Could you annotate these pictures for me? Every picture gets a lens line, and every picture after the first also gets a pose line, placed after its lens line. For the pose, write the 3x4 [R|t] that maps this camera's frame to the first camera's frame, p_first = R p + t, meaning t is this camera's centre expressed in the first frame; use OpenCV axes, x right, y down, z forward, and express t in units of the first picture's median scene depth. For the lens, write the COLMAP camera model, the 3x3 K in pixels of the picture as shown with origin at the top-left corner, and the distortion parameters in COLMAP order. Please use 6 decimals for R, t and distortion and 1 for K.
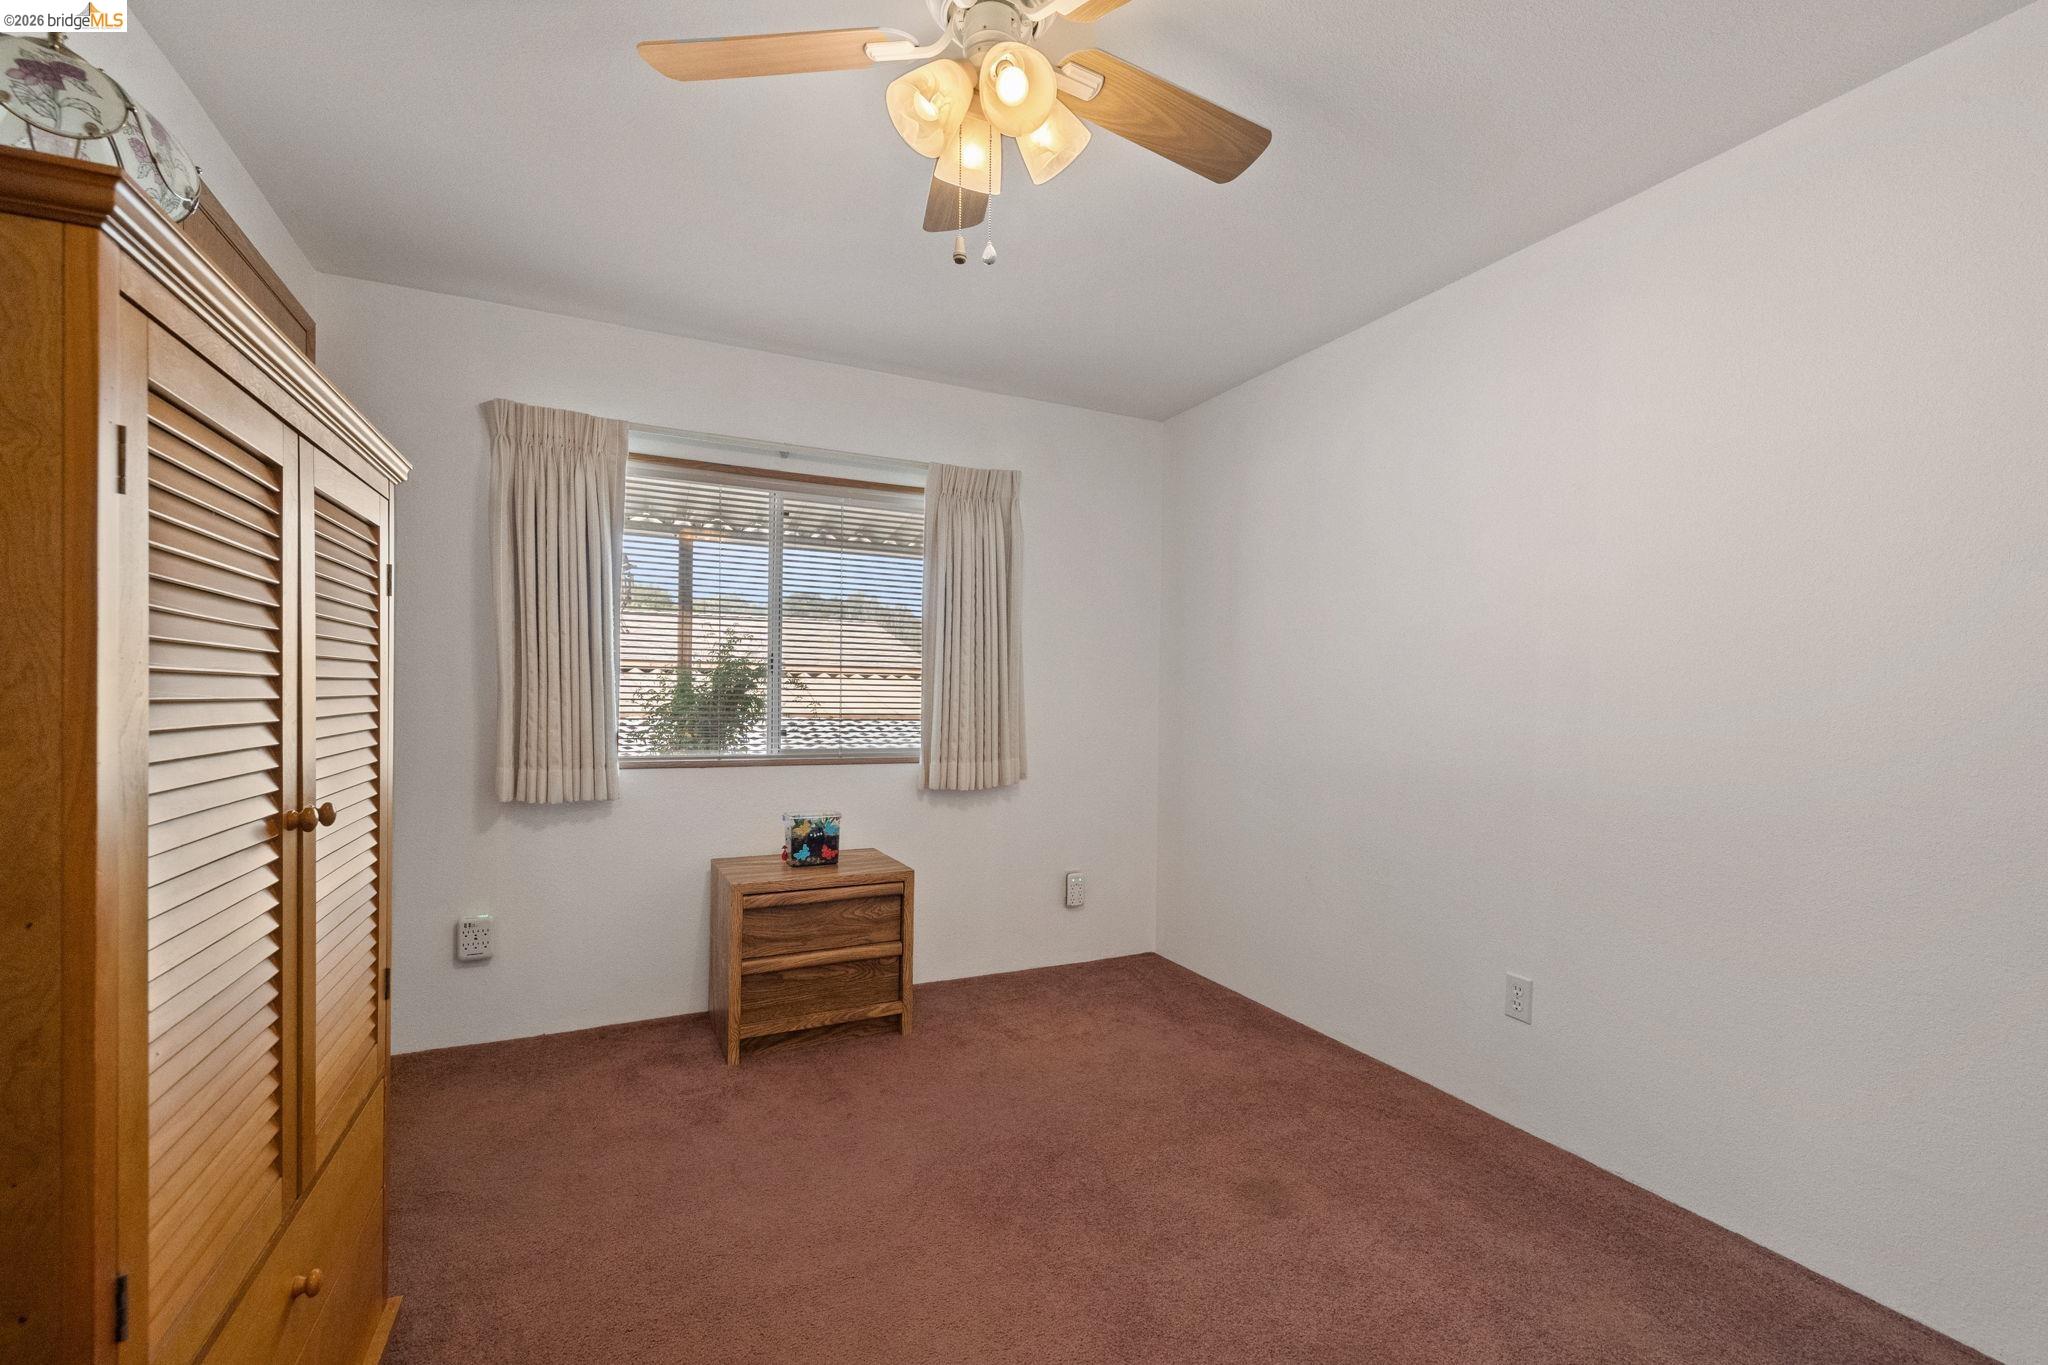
lens RADIAL K [[873.1, 0, 1026.5], [0, 873.1, 698.5], [0, 0, 1]] dist [-0.001304, 0.000417]
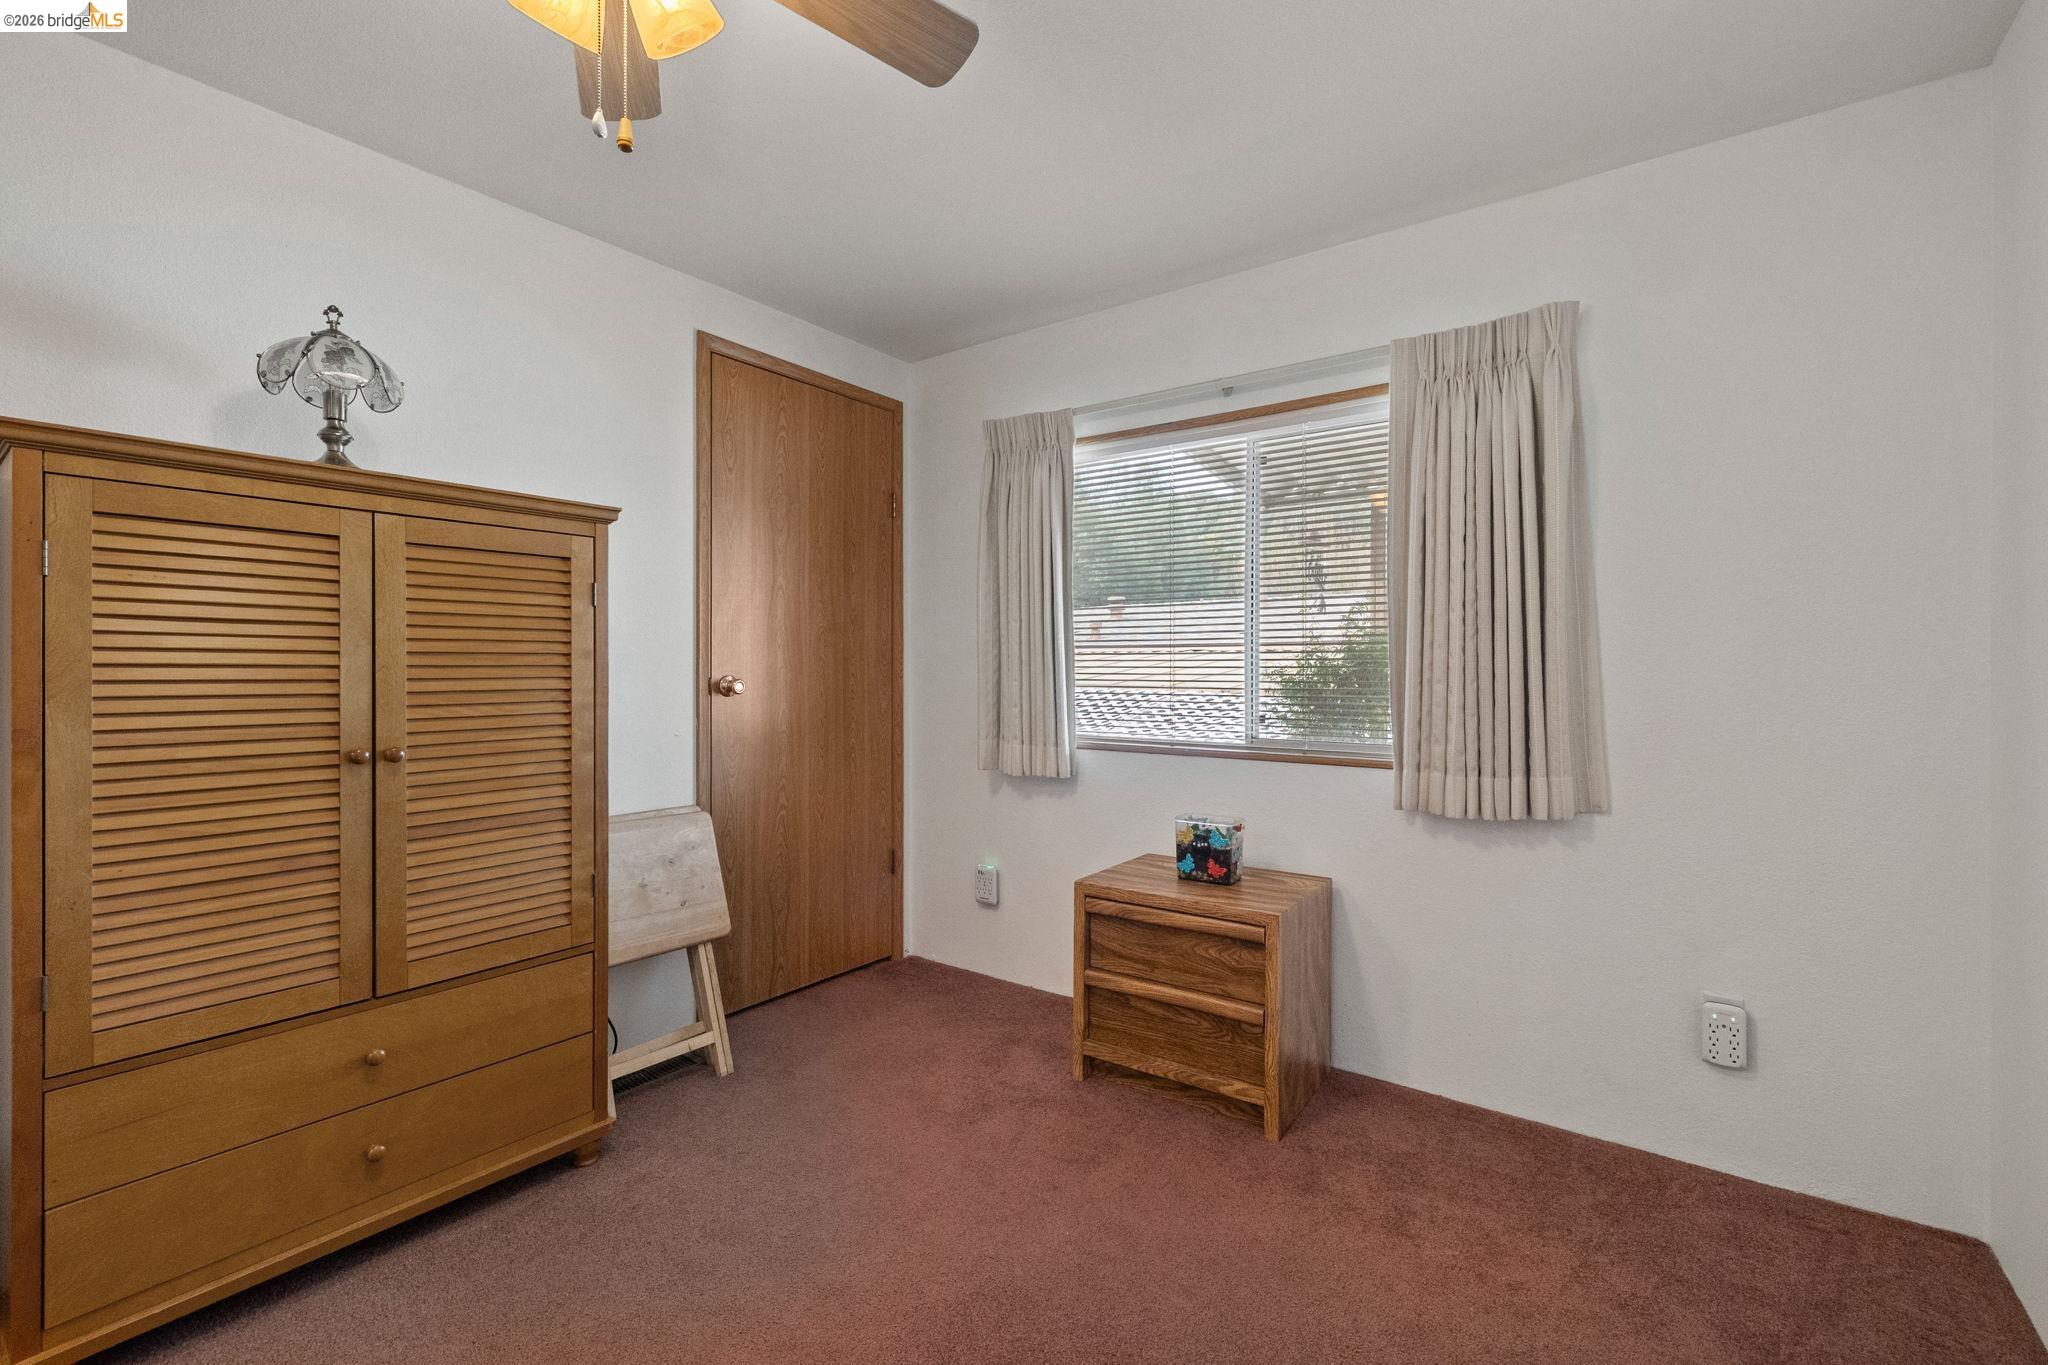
lens RADIAL K [[873.1, 0, 1023.1], [0, 873.1, 665.9], [0, 0, 1]] dist [-0.001304, 0.000417]
pose [[0.480495, -0.017025, -0.876832, 0.411908], [0.001709, 0.999828, -0.018476, 0.002784], [0.876996, 0.007379, 0.480441, 0.467948]]
